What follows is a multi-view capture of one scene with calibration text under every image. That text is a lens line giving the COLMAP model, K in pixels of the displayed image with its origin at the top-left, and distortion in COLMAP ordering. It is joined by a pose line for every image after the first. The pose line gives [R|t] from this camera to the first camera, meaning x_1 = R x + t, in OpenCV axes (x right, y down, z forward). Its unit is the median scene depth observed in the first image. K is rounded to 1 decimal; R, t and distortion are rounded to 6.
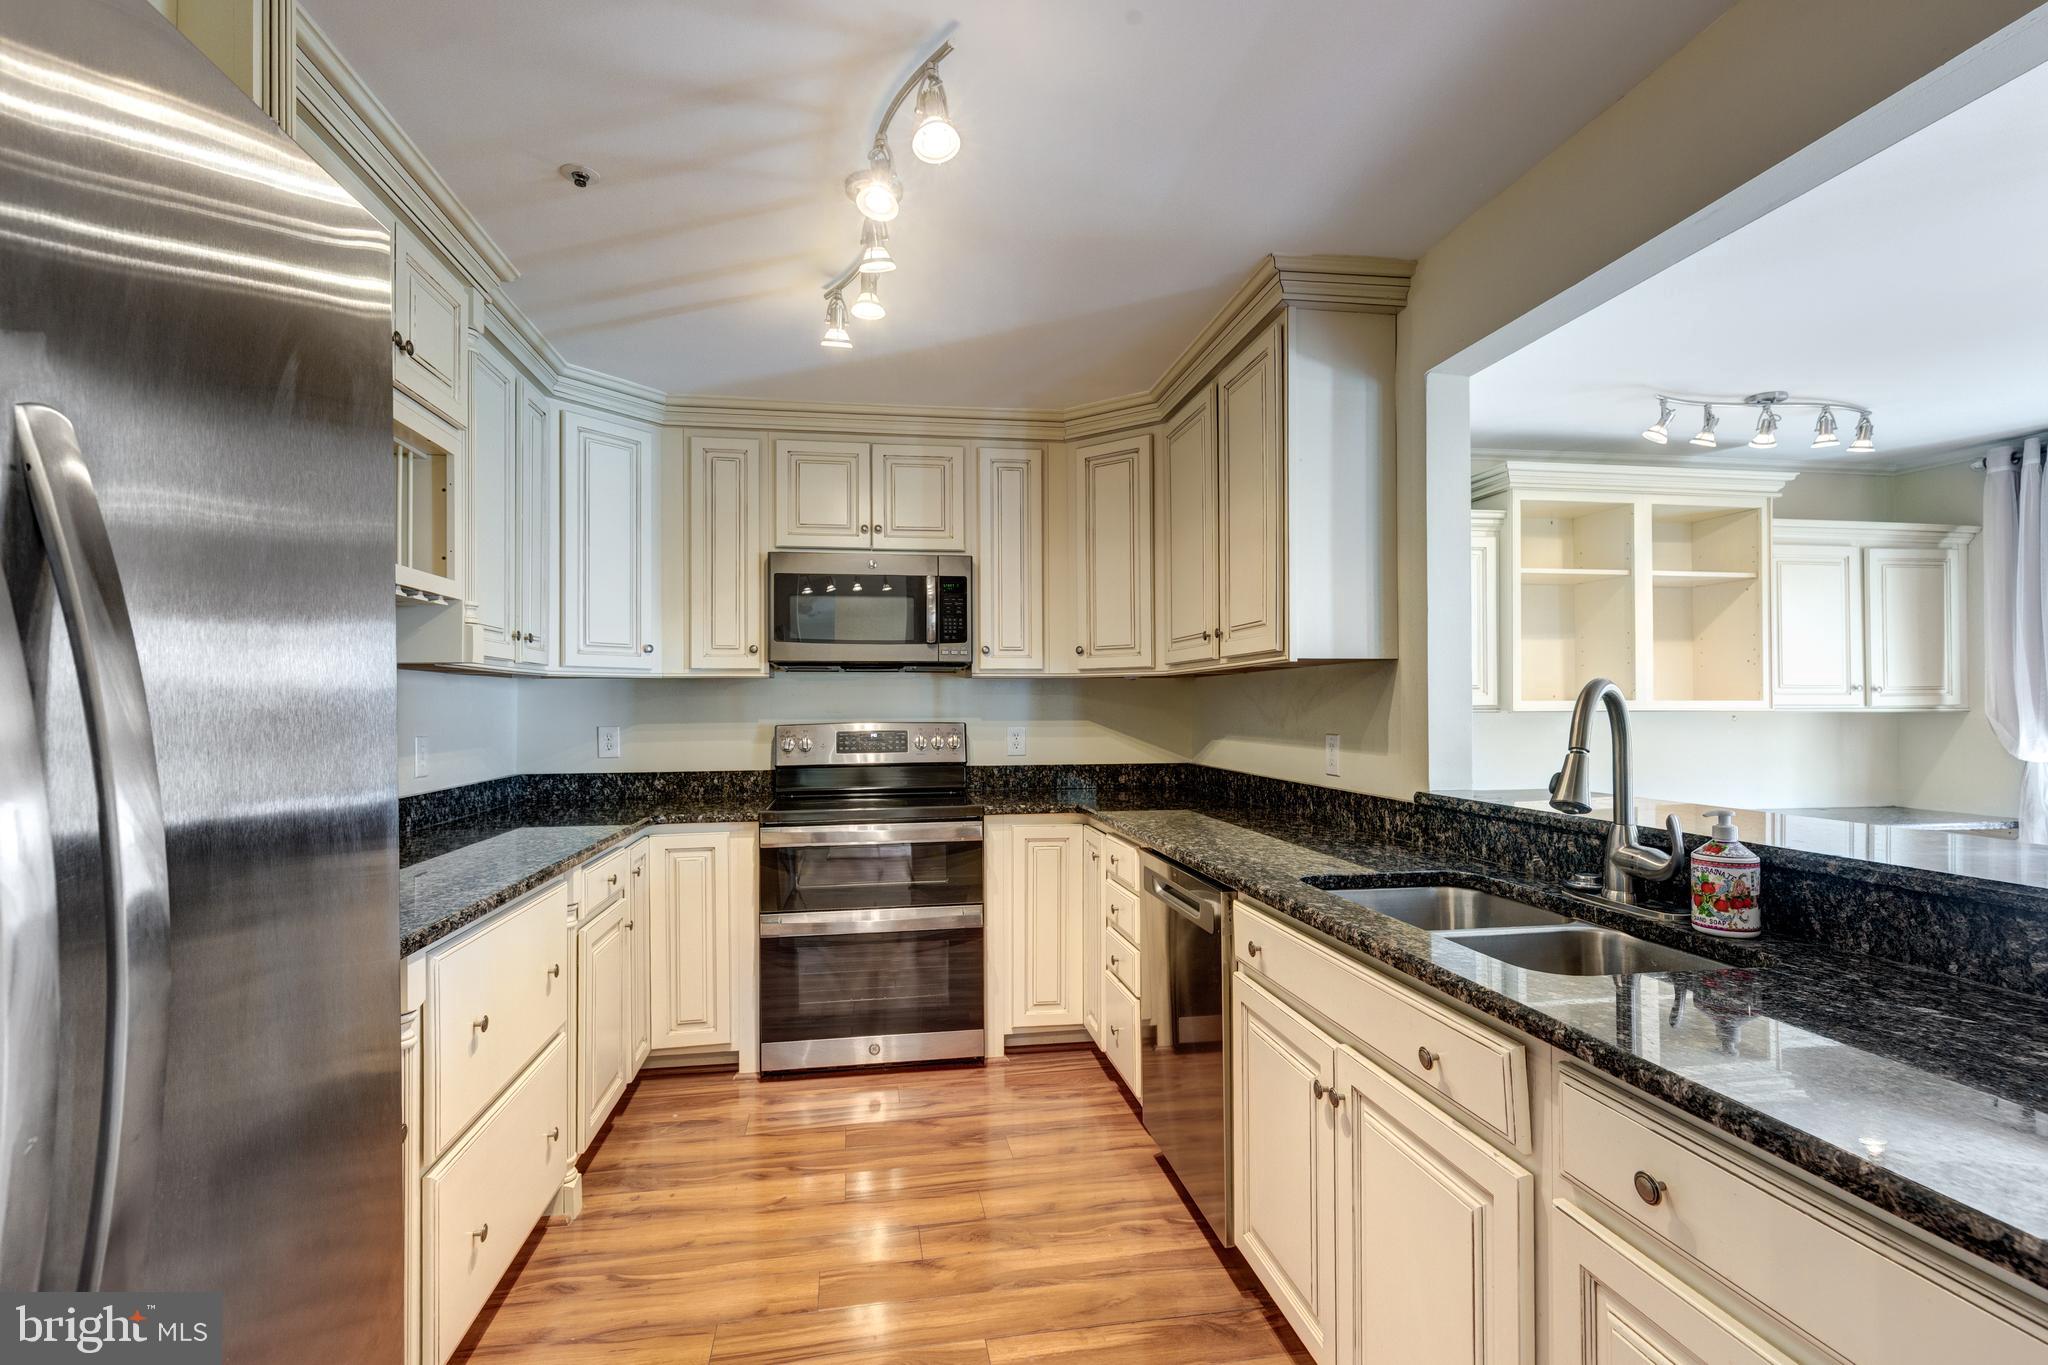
lens RADIAL K [[950.1, 0, 1017.9], [0, 950.1, 692.4], [0, 0, 1]] dist [0.003192, -0.000935]
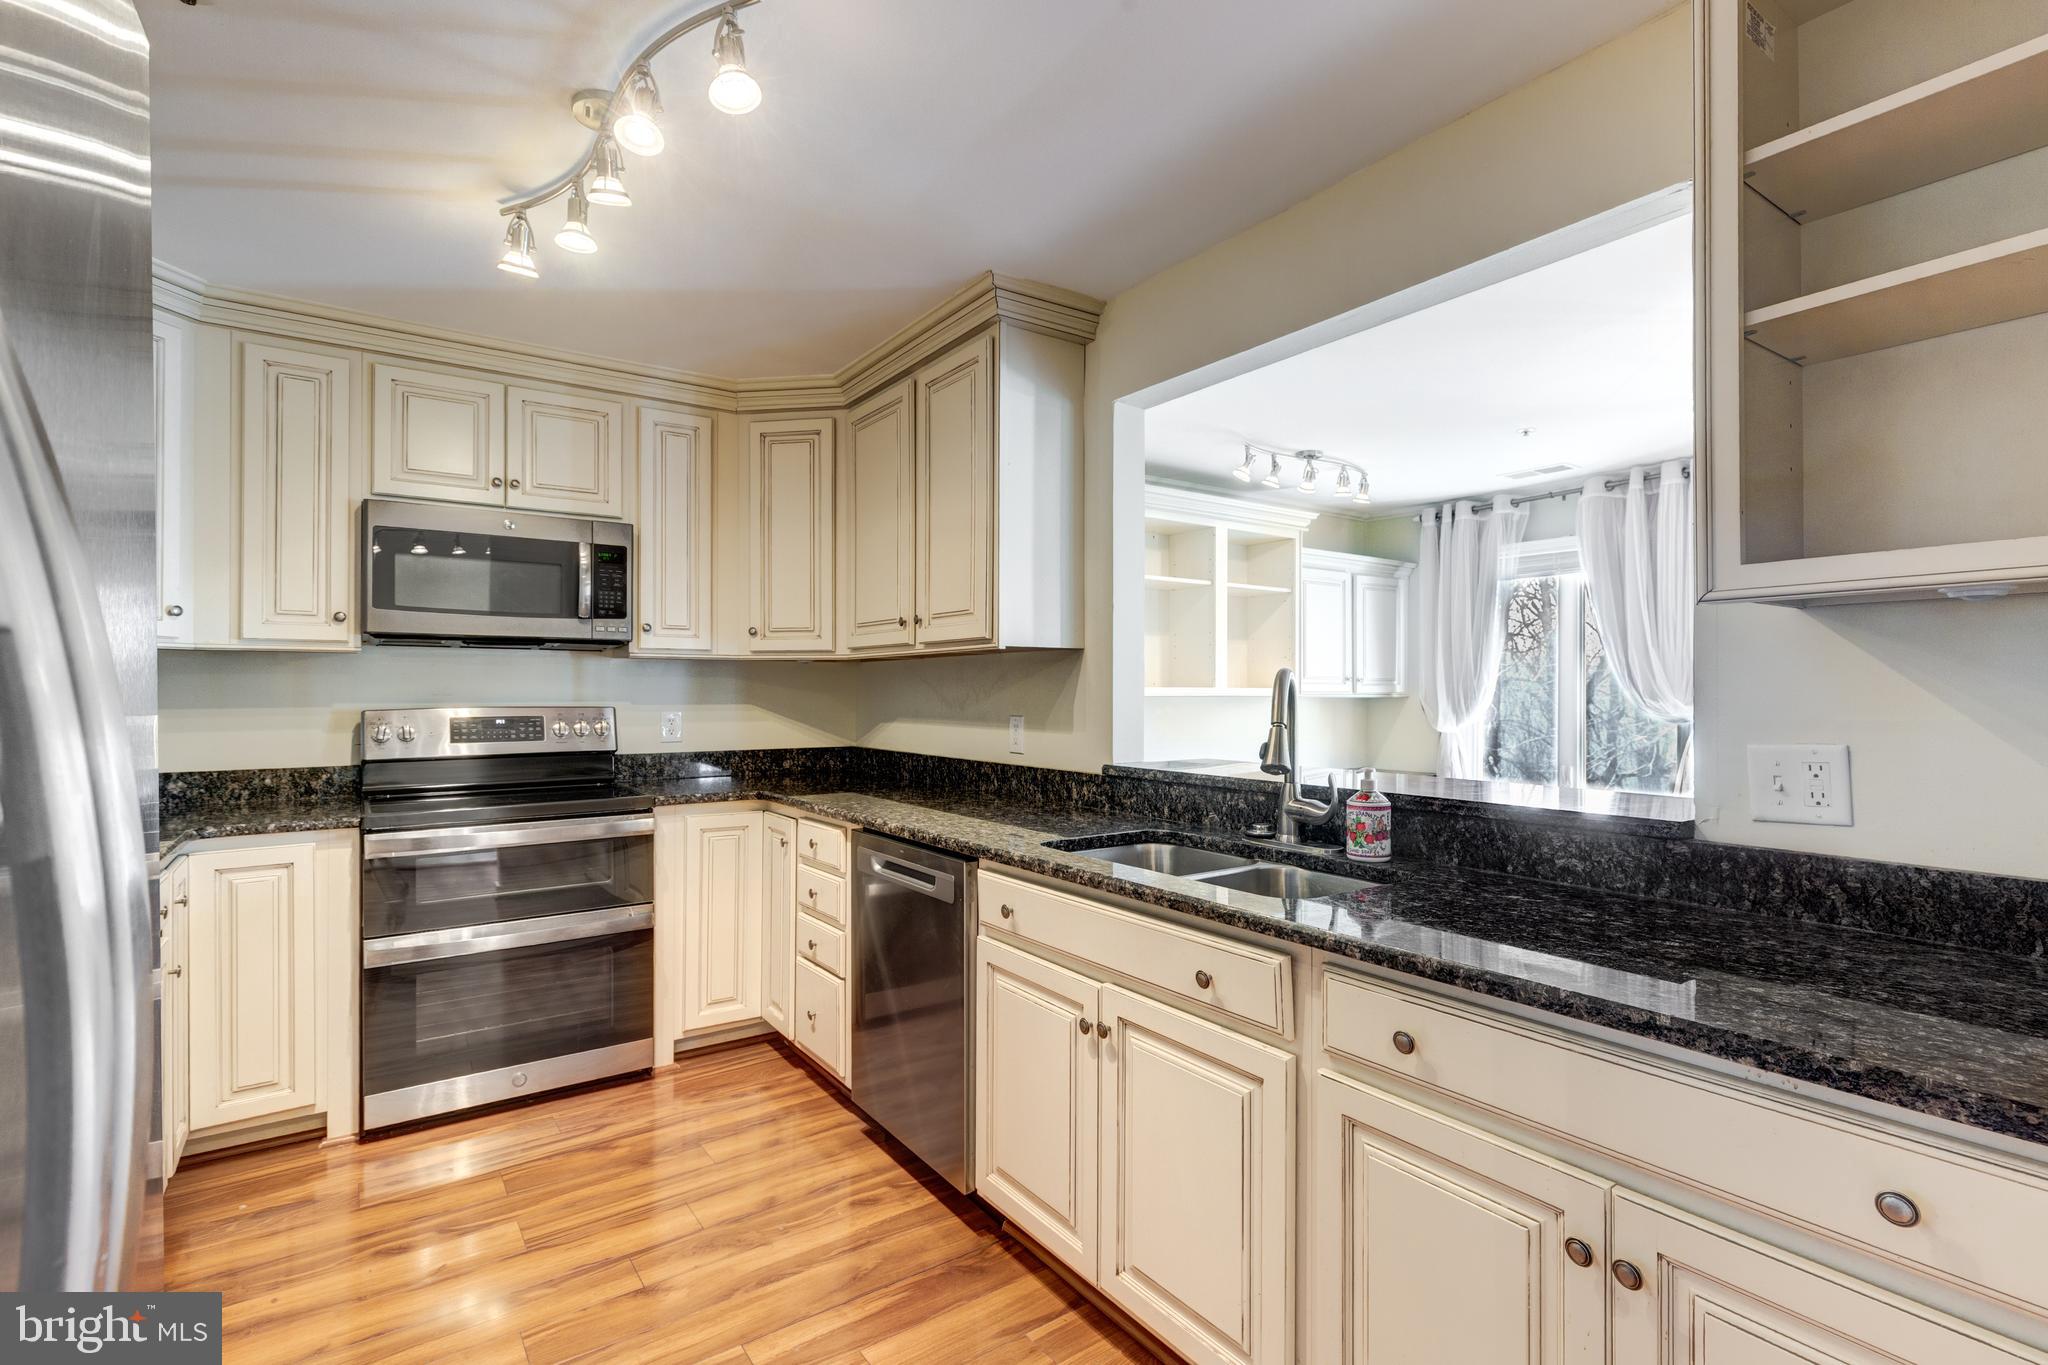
lens RADIAL K [[944.8, 0, 1050.3], [0, 944.8, 682.3], [0, 0, 1]] dist [0.000764, -0.000482]
pose [[0.894633, 0.009222, 0.446706, -0.102331], [-0.011173, 0.999936, 0.001733, 0.002538], [-0.446661, -0.006541, 0.894679, 0.005546]]
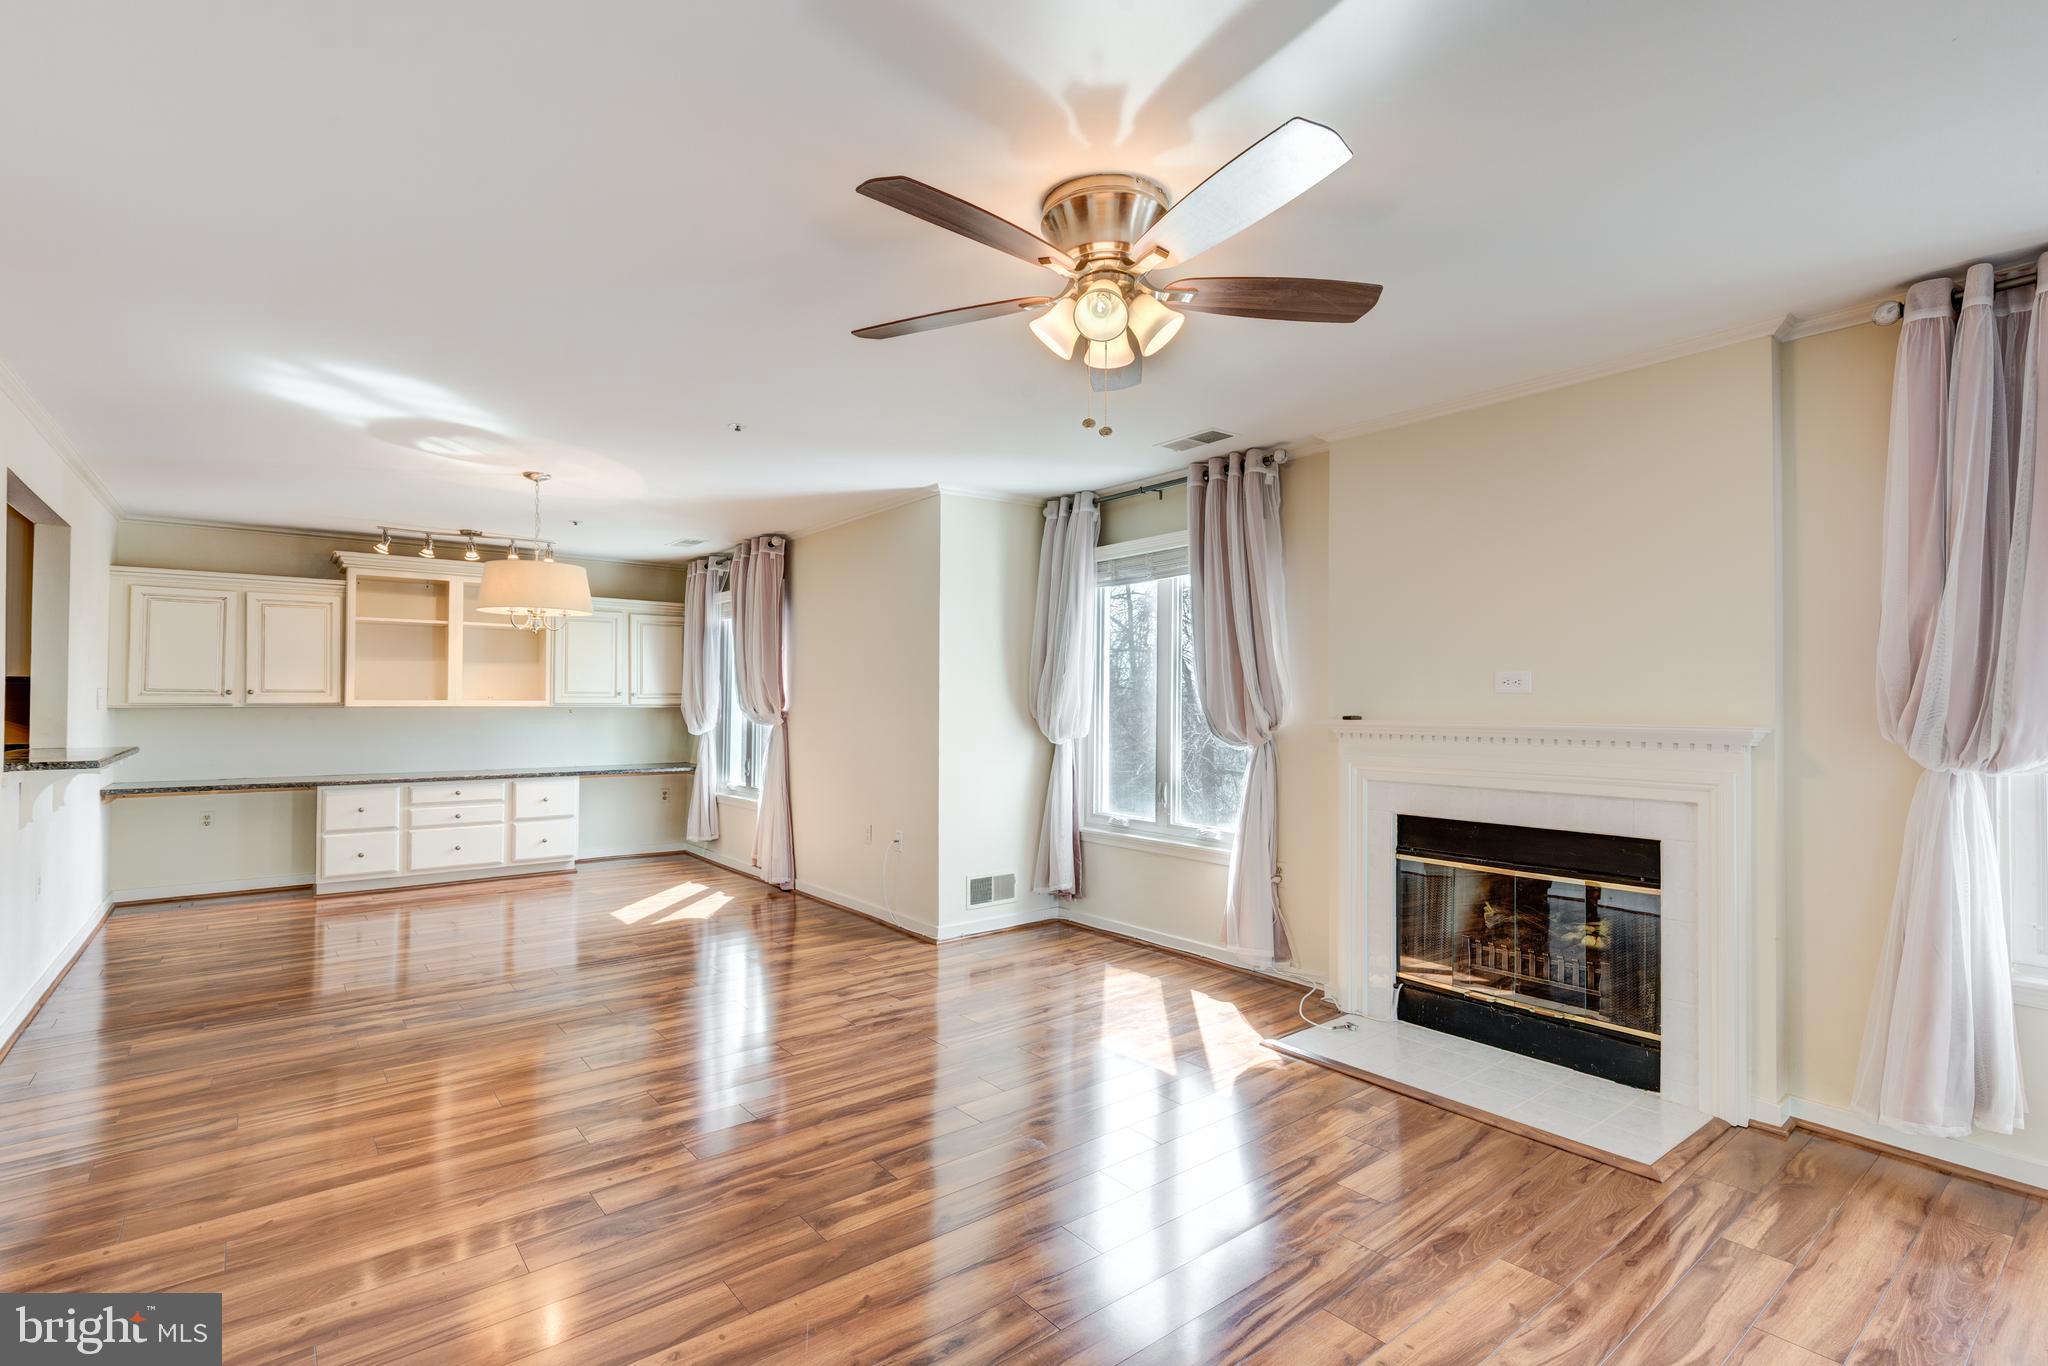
lens RADIAL K [[941.5, 0, 1027.1], [0, 941.5, 704.4], [0, 0, 1]] dist [0.016245, 0.000118]
pose [[0.869104, 0.011691, 0.494491, 0.822255], [-0.015357, 0.999876, 0.003351, -0.004395], [-0.494390, -0.010506, 0.869176, -1.030256]]
